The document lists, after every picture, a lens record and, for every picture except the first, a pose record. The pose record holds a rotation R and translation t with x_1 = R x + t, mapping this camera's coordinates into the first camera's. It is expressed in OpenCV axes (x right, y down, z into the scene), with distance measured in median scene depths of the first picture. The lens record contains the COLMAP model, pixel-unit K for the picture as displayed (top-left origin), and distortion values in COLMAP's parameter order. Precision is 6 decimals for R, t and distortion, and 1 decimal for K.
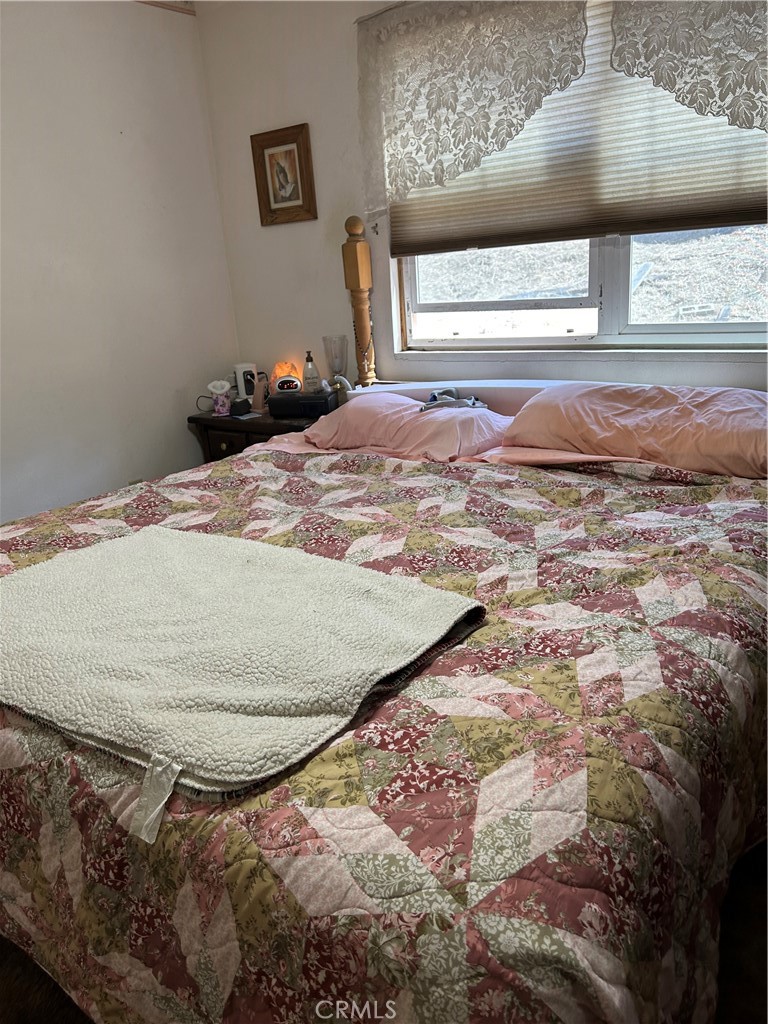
lens RADIAL K [[770.8, 0, 372.3], [0, 770.8, 510.6], [0, 0, 1]] dist [0.052095, -0.087326]
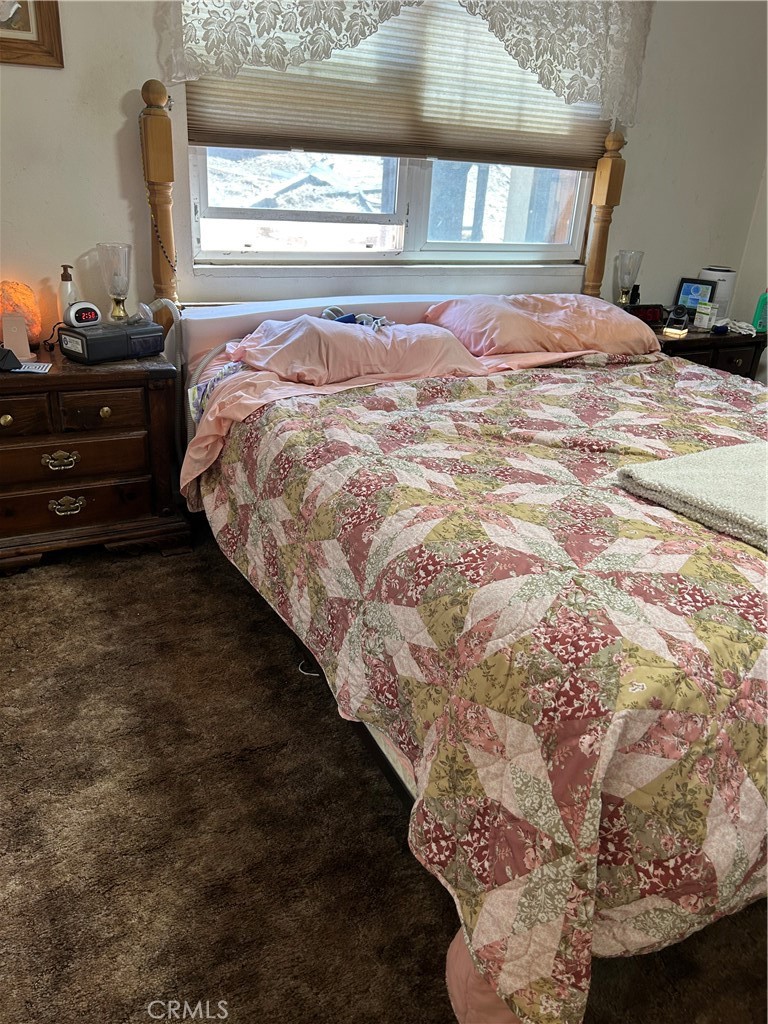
lens RADIAL K [[779.1, 0, 384.0], [0, 779.1, 512.0], [0, 0, 1]] dist [0.073974, -0.102493]
pose [[0.436624, -0.269202, 0.858423, -0.796326], [0.181875, 0.960891, 0.208829, -0.113359], [-0.881068, 0.064946, 0.468509, 0.549294]]
